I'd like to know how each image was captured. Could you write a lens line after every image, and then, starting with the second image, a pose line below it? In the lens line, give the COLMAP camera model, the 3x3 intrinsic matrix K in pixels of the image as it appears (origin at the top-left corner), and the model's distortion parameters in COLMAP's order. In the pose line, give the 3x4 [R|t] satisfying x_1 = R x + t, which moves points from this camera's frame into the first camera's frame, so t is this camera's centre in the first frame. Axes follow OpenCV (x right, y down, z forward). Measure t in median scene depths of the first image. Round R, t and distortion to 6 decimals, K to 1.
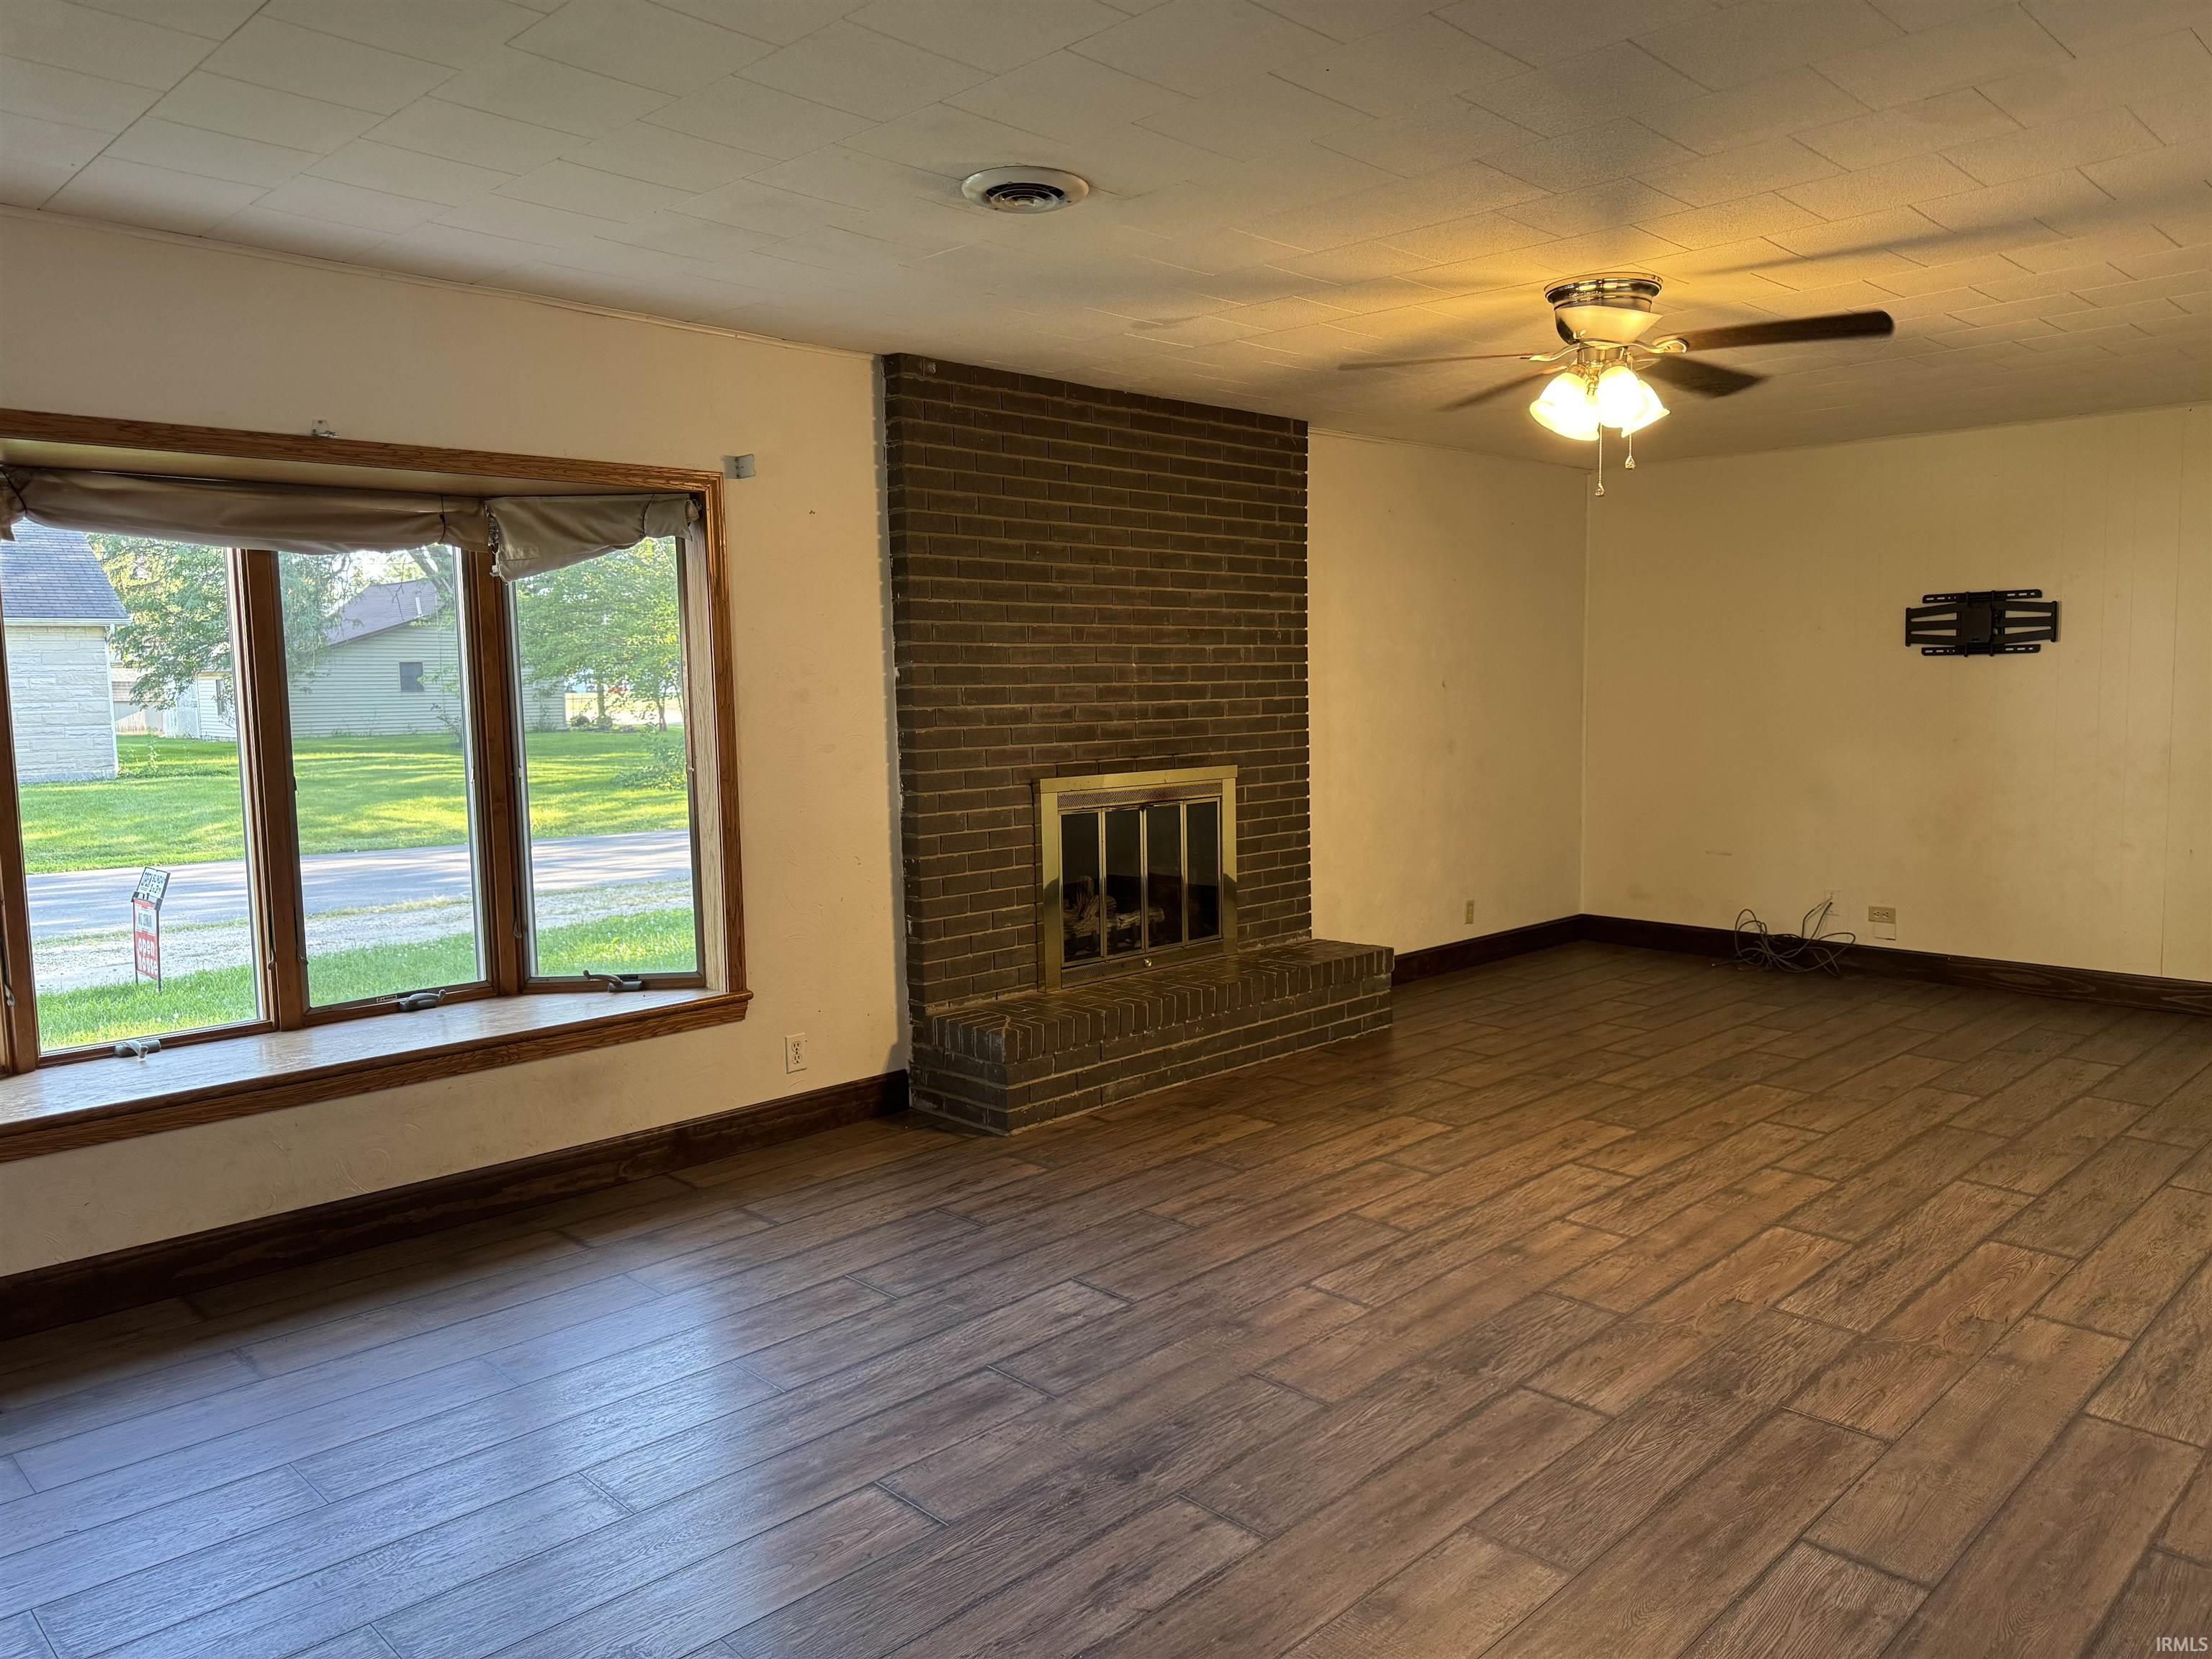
lens RADIAL K [[1560.4, 0, 1106.0], [0, 1560.4, 829.5], [0, 0, 1]] dist [0.048082, -0.004035]
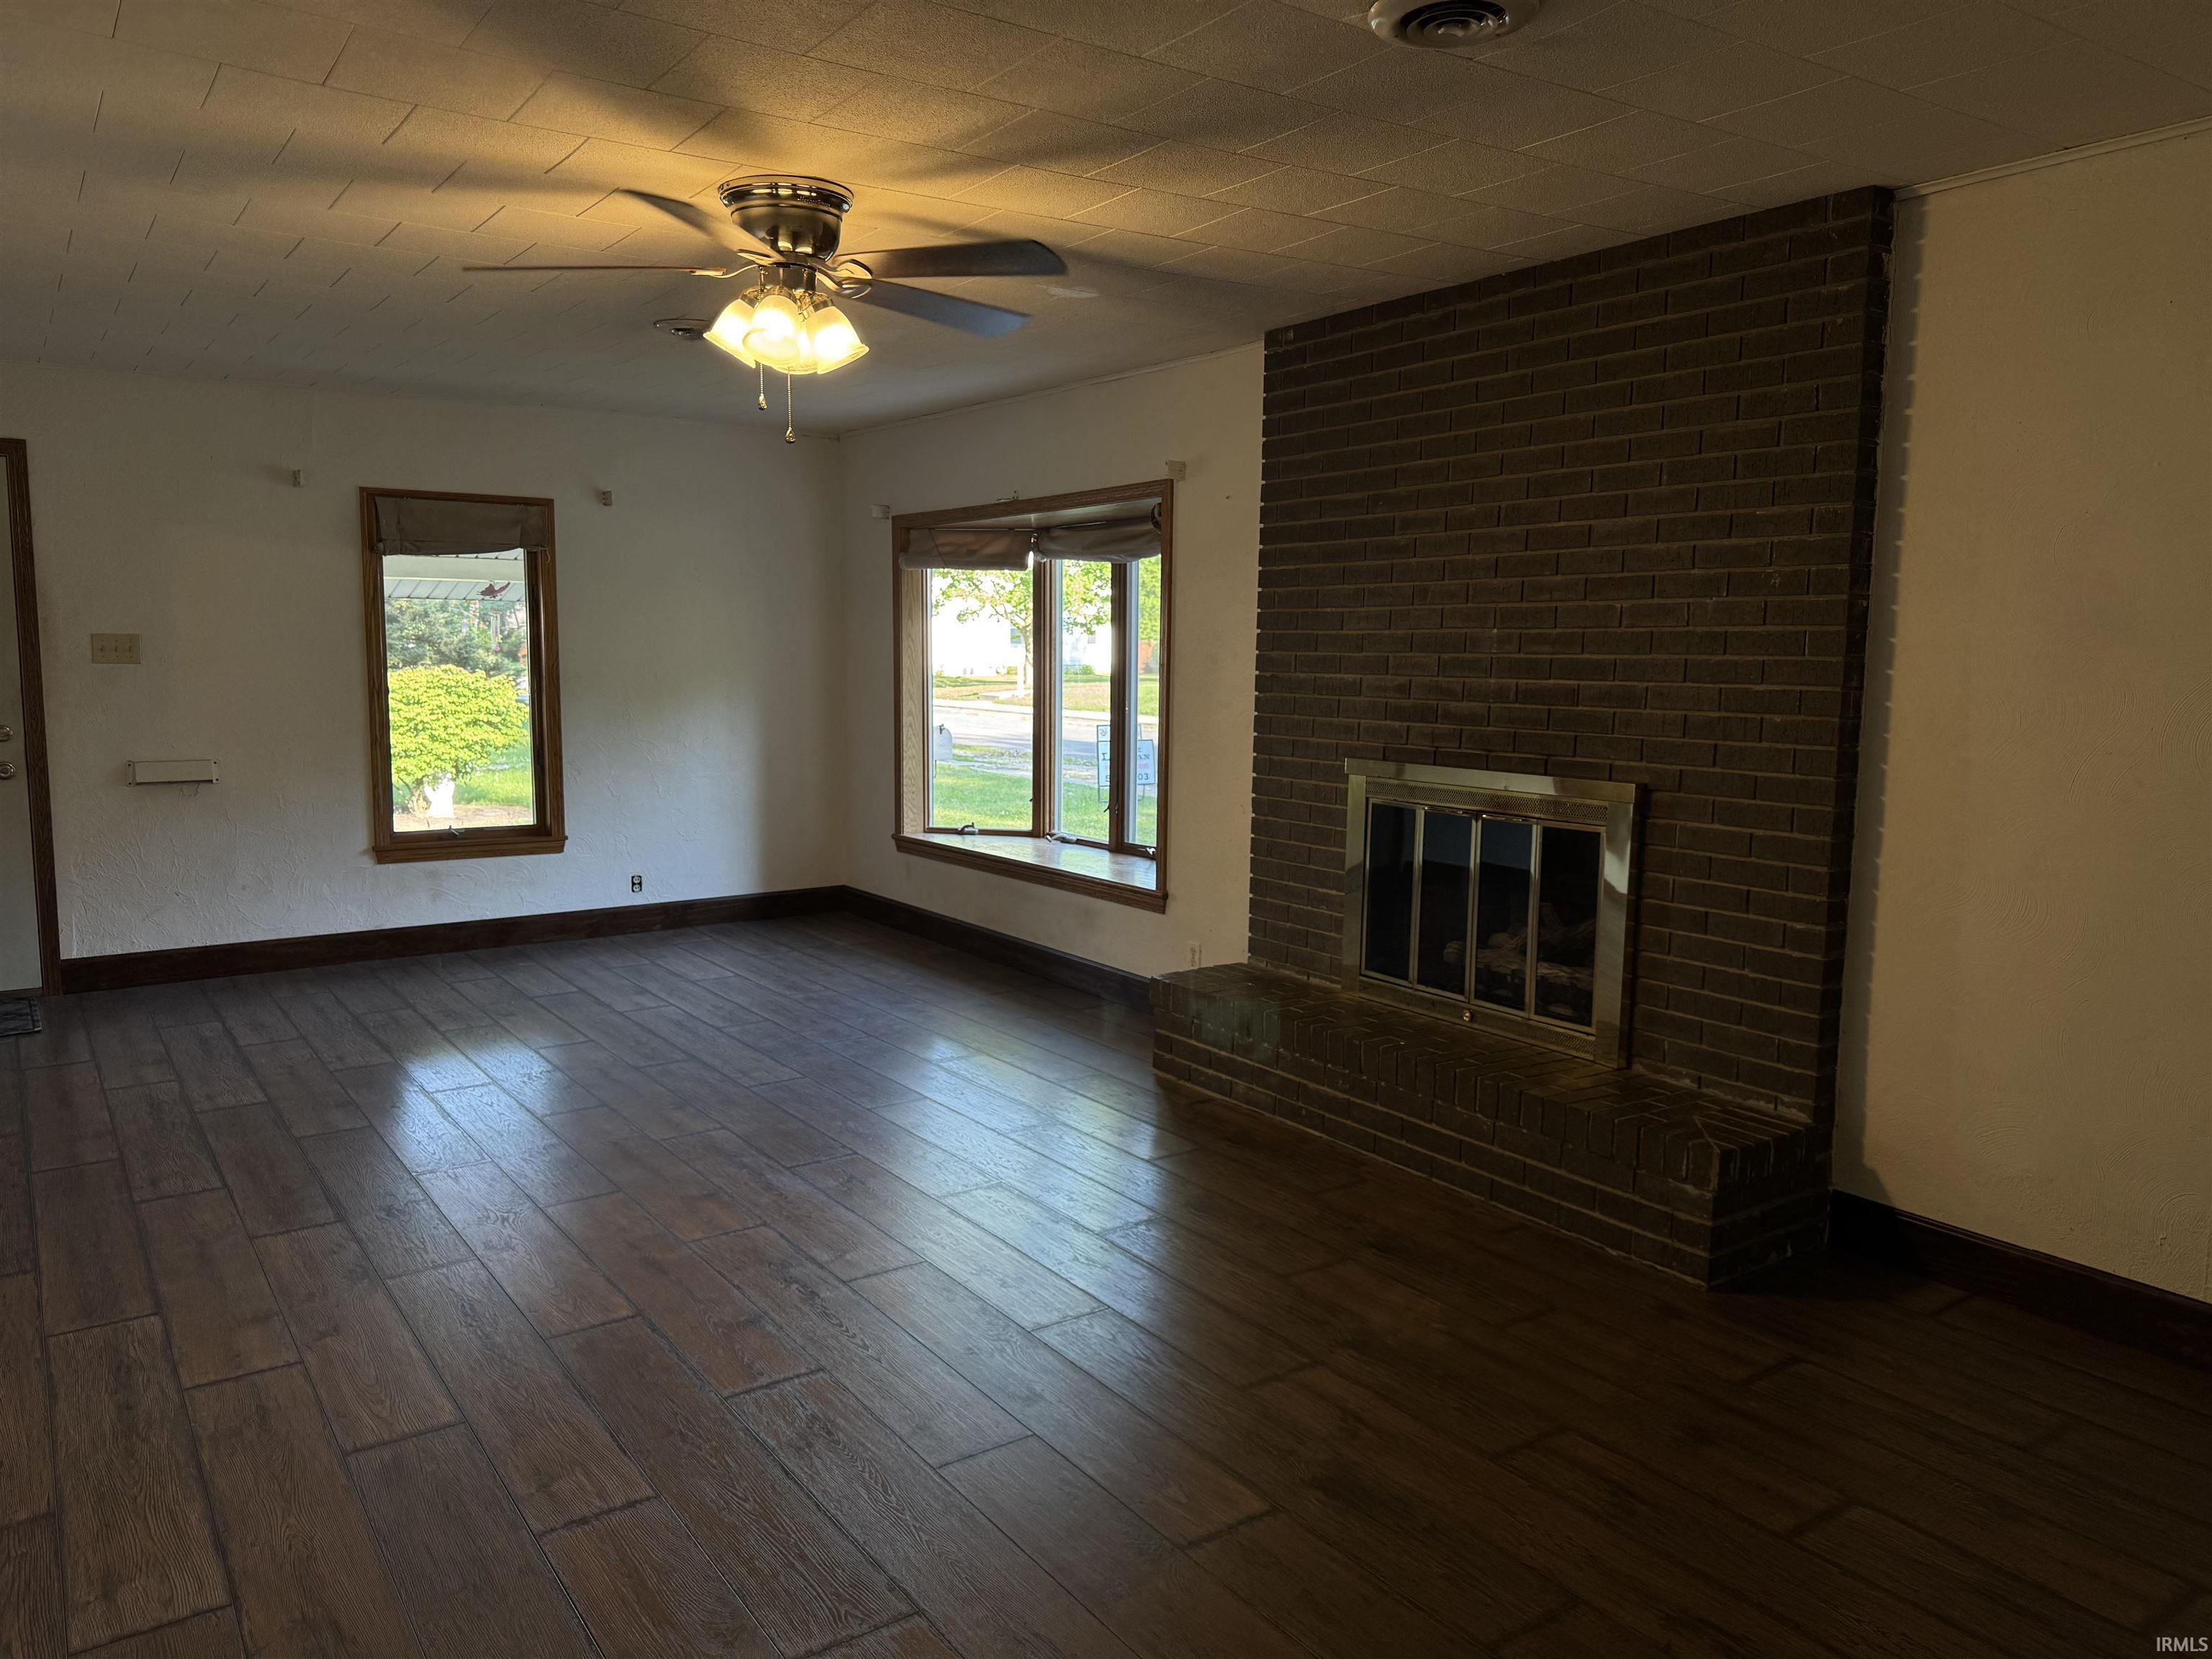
lens RADIAL K [[1560.4, 0, 1106.0], [0, 1560.4, 829.5], [0, 0, 1]] dist [0.048082, -0.004035]
pose [[-0.176813, 0.128309, -0.975845, 0.873236], [-0.101014, 0.983865, 0.147666, -0.111049], [0.979047, 0.124683, -0.160999, 1.015464]]
